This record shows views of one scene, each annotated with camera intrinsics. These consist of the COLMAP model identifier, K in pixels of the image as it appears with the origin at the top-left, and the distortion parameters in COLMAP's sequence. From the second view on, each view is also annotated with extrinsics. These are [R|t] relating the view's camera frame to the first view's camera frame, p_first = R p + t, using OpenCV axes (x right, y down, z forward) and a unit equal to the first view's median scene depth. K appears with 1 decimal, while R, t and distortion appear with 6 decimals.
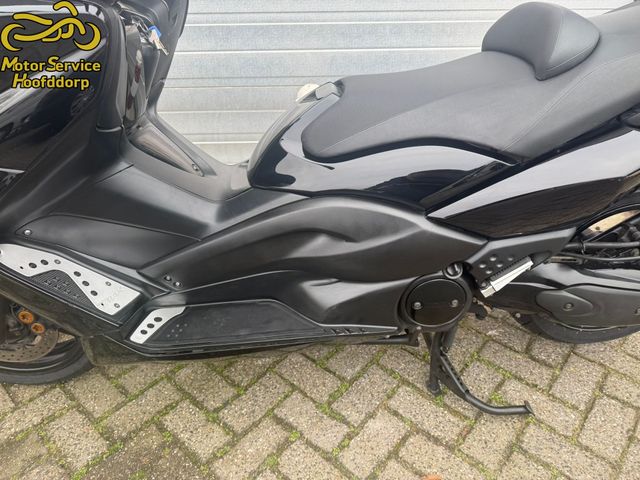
lens RADIAL K [[453.9, 0, 324.9], [0, 453.9, 237.3], [0, 0, 1]] dist [0.011799, -0.022168]
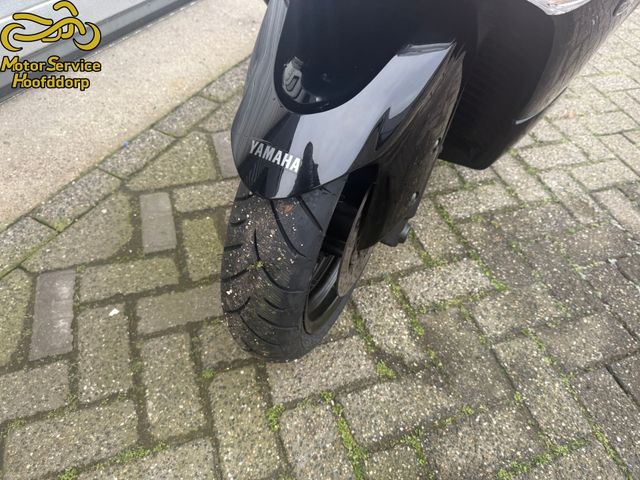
lens RADIAL K [[453.9, 0, 322.6], [0, 453.9, 243.8], [0, 0, 1]] dist [0.011799, -0.022168]
pose [[0.503311, -0.617429, 0.604532, -1.135417], [0.381592, 0.786507, 0.485586, -0.119700], [-0.775284, -0.013716, 0.631464, 0.640358]]
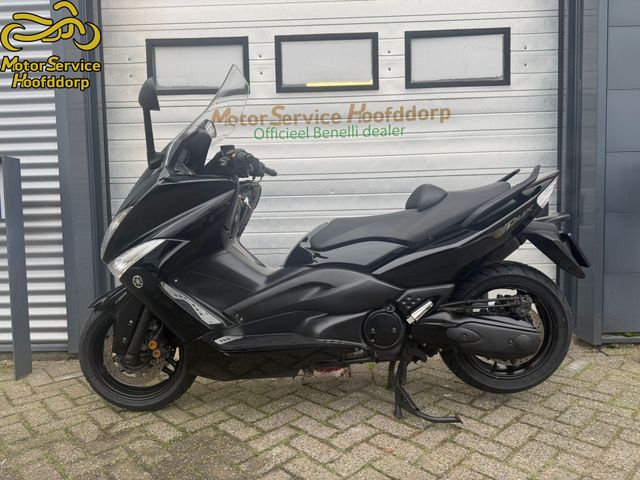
lens RADIAL K [[453.9, 0, 319.6], [0, 453.9, 227.8], [0, 0, 1]] dist [0.011799, -0.022168]
pose [[0.995573, -0.014275, -0.092898, 0.142690], [-0.031961, 0.878079, -0.477448, 0.555667], [0.088388, 0.478304, 0.873735, -0.649026]]
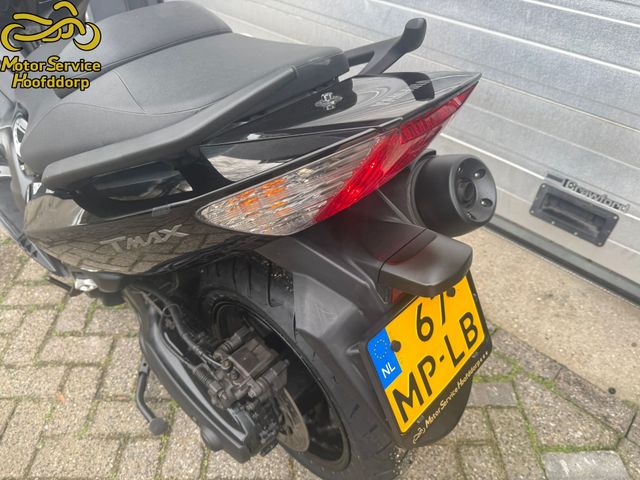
lens RADIAL K [[453.9, 0, 317.1], [0, 453.9, 246.6], [0, 0, 1]] dist [0.011799, -0.022168]
pose [[0.669587, 0.518518, -0.531782, 1.003000], [-0.404863, 0.855065, 0.323959, -0.412398], [0.622687, -0.001620, 0.782470, 0.449052]]
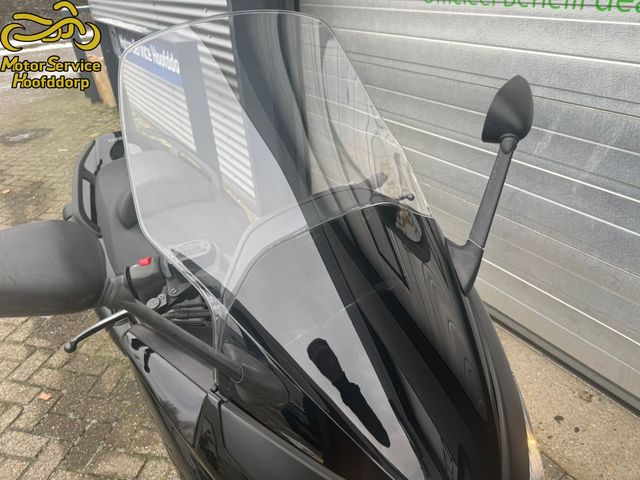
lens RADIAL K [[453.9, 0, 322.1], [0, 453.9, 242.6], [0, 0, 1]] dist [0.011799, -0.022168]
pose [[0.493603, 0.437205, -0.751803, 0.953802], [-0.399057, 0.881937, 0.250879, -0.647025], [0.772729, 0.176178, 0.609796, 0.255828]]
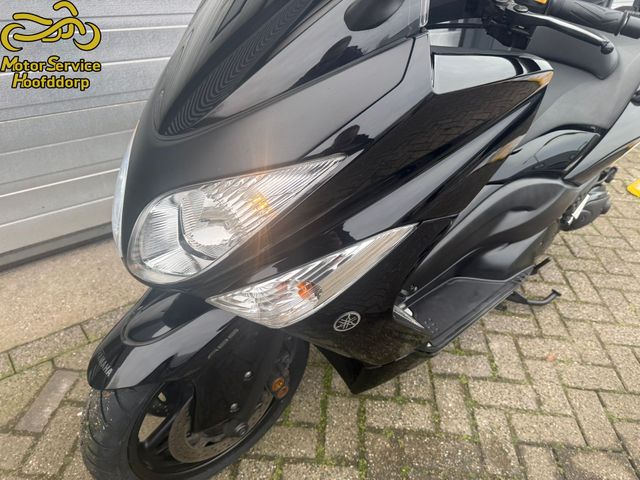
lens RADIAL K [[453.9, 0, 324.3], [0, 453.9, 237.6], [0, 0, 1]] dist [0.011799, -0.022168]
pose [[0.795447, -0.283096, 0.535836, -0.918586], [0.247240, 0.958851, 0.139560, -0.199460], [-0.553295, 0.021467, 0.832708, 0.167309]]
